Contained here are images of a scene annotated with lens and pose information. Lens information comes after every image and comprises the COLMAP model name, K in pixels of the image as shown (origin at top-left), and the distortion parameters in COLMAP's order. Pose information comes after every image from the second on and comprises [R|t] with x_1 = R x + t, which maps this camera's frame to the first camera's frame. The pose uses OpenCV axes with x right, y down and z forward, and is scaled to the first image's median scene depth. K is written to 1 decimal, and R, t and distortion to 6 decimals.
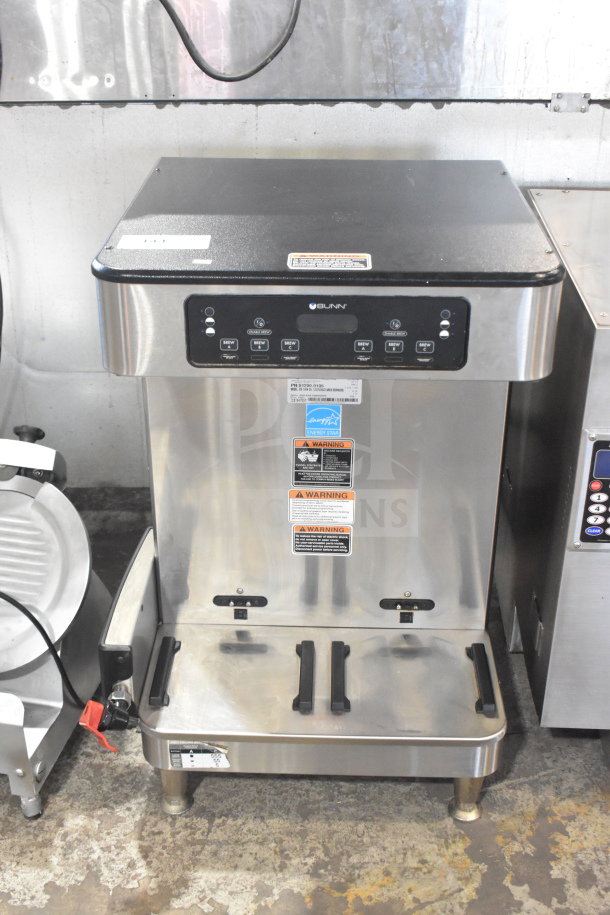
lens RADIAL K [[1110.1, 0, 303.1], [0, 1110.1, 458.7], [0, 0, 1]] dist [-0.039221, 0.000000]
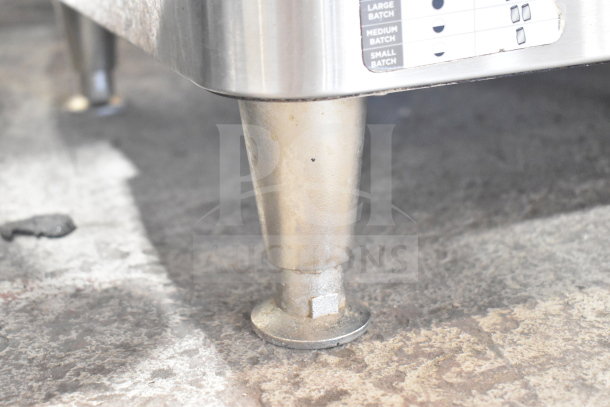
lens RADIAL K [[999.0, 0, 306.1], [0, 999.0, 203.4], [0, 0, 1]] dist [0.007914, 0.000000]
pose [[0.906480, -0.176829, 0.383439, -0.221748], [0.233812, 0.966366, -0.107093, 0.328461], [-0.351606, 0.186730, 0.917336, 0.806814]]
